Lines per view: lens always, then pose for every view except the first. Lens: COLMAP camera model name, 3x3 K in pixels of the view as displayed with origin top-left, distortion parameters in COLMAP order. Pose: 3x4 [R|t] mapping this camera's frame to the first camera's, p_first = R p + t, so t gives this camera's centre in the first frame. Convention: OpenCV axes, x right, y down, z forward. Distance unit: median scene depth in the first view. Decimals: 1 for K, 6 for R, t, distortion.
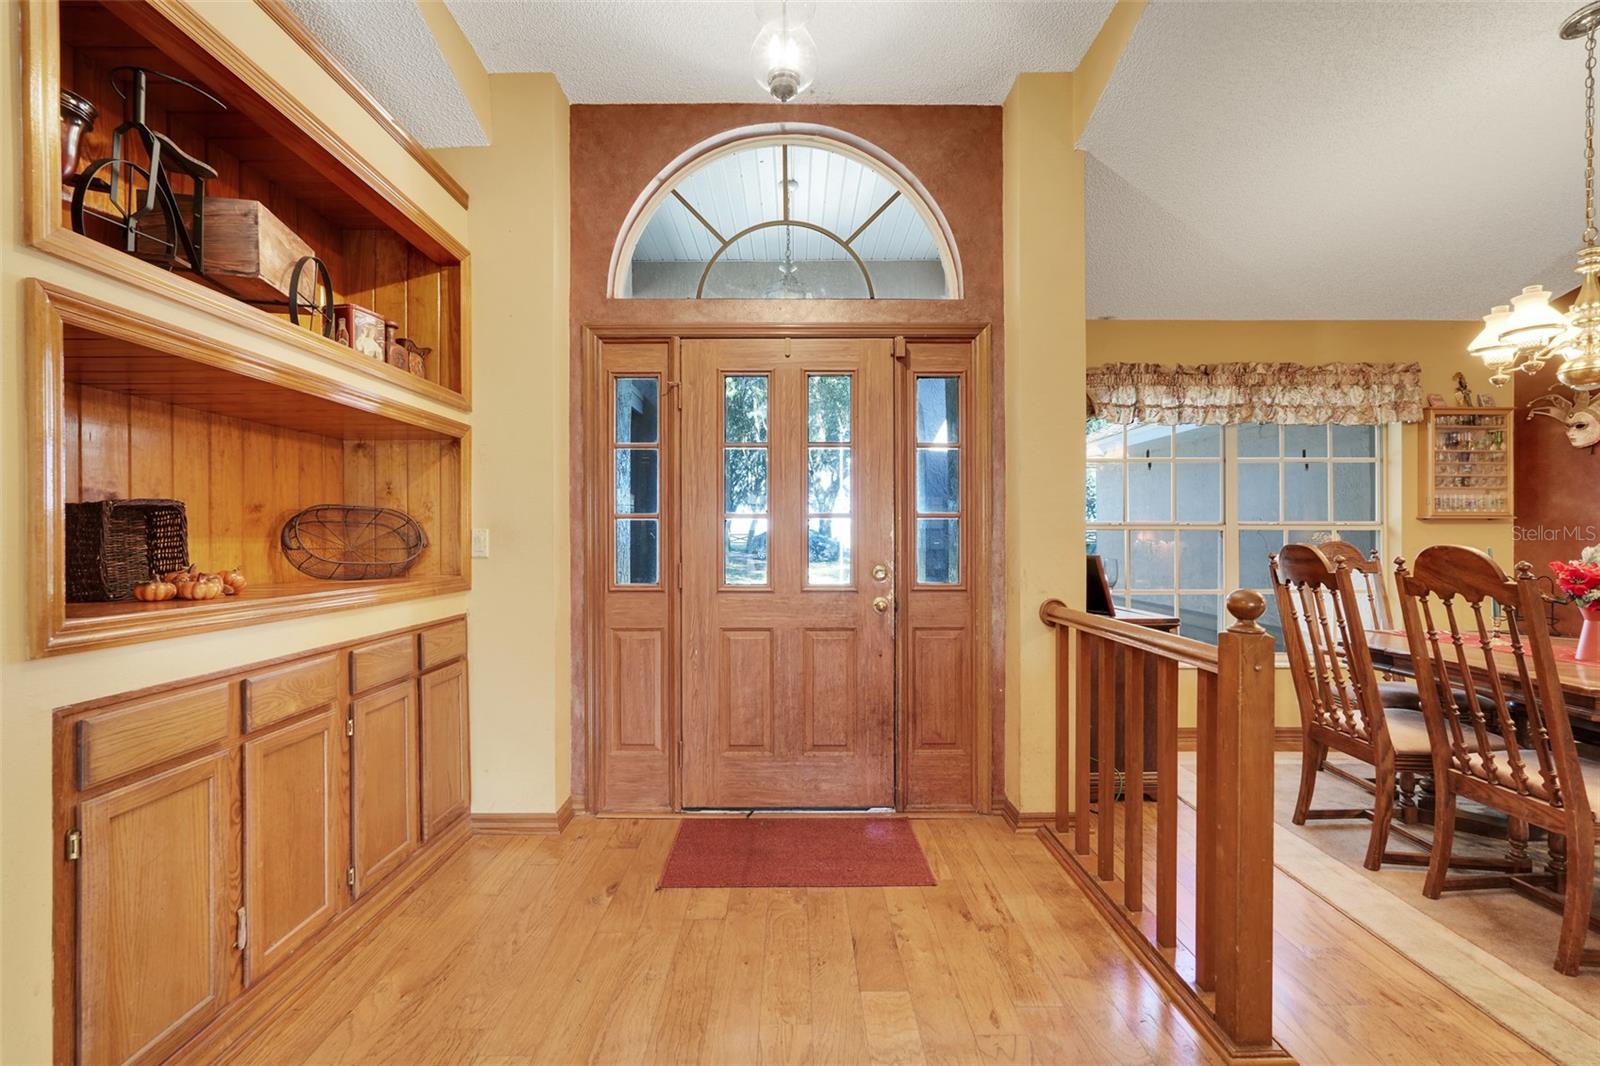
lens RADIAL K [[706.4, 0, 795.3], [0, 706.4, 533.2], [0, 0, 1]] dist [-0.014677, 0.007932]
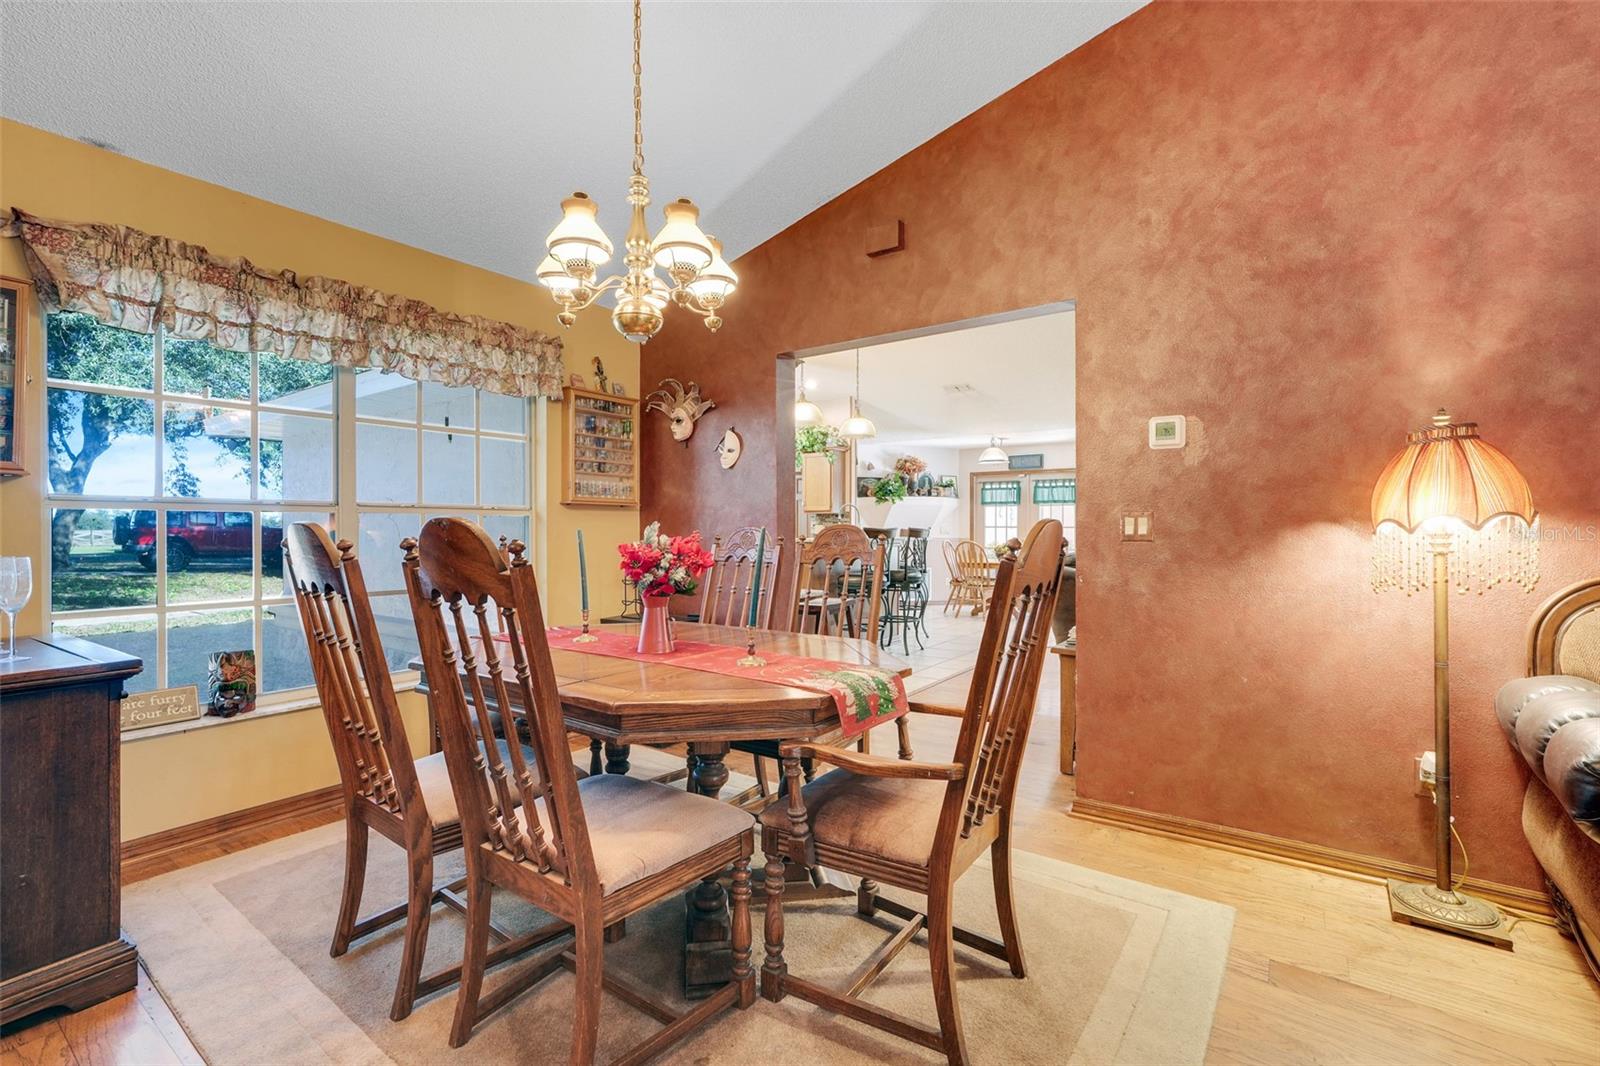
lens RADIAL K [[706.4, 0, 800.7], [0, 706.4, 528.8], [0, 0, 1]] dist [-0.014677, 0.007932]
pose [[0.583186, -0.000207, 0.812339, 0.312490], [0.002769, 0.999995, -0.001734, 0.015551], [-0.812334, 0.003260, 0.583184, 0.192651]]
